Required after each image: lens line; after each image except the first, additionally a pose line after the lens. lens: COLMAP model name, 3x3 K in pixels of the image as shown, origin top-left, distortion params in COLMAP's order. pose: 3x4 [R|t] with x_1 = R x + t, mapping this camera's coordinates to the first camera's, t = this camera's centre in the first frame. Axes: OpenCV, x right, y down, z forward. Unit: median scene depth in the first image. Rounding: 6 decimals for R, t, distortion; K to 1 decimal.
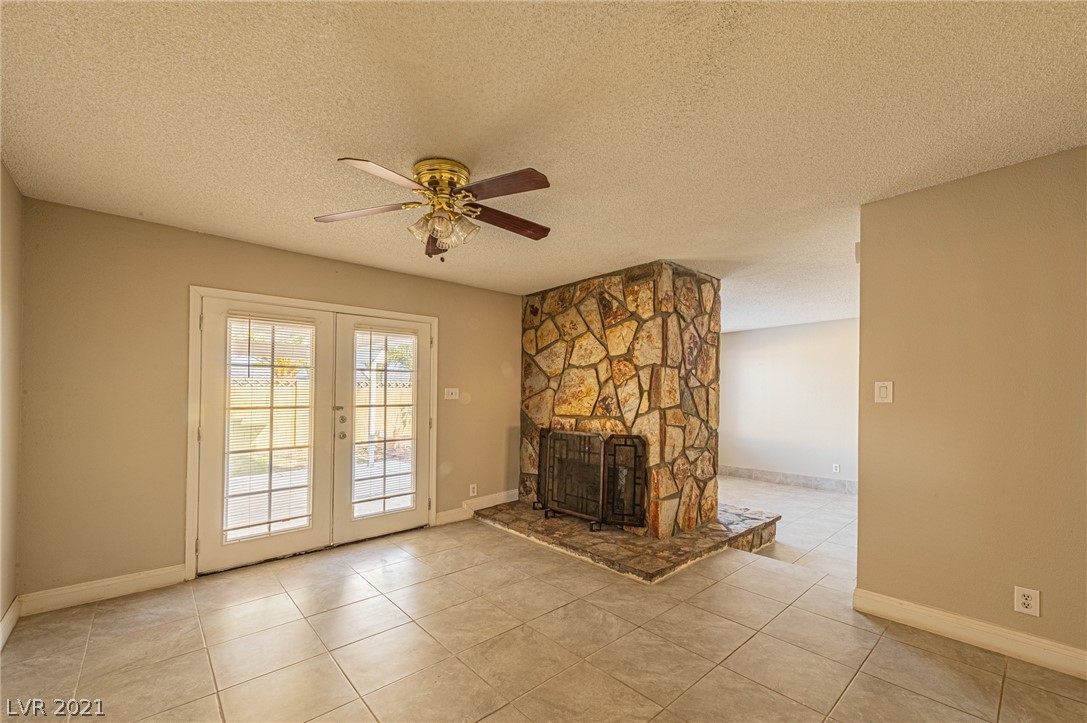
lens RADIAL K [[432.4, 0, 516.5], [0, 432.4, 377.3], [0, 0, 1]] dist [0.014532, -0.003556]
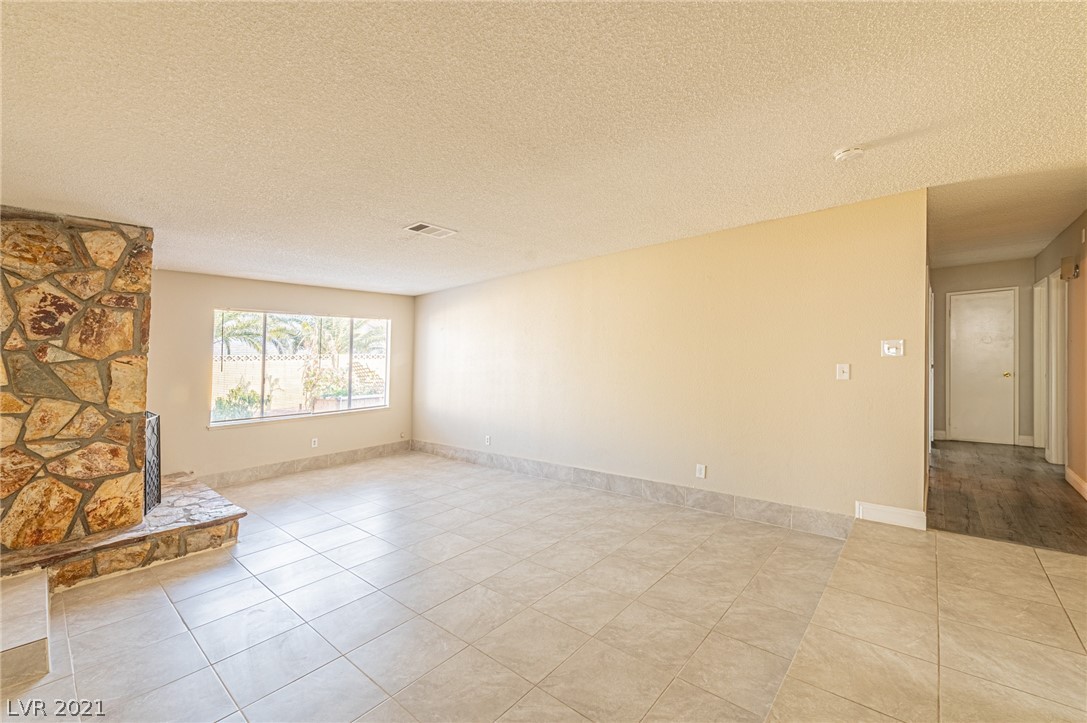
lens RADIAL K [[432.4, 0, 515.6], [0, 432.4, 346.2], [0, 0, 1]] dist [0.014532, -0.003556]
pose [[0.993791, -0.008952, 0.110899, 1.127334], [0.007494, 0.999880, 0.013561, -0.011159], [-0.111007, -0.012646, 0.993739, 0.121714]]
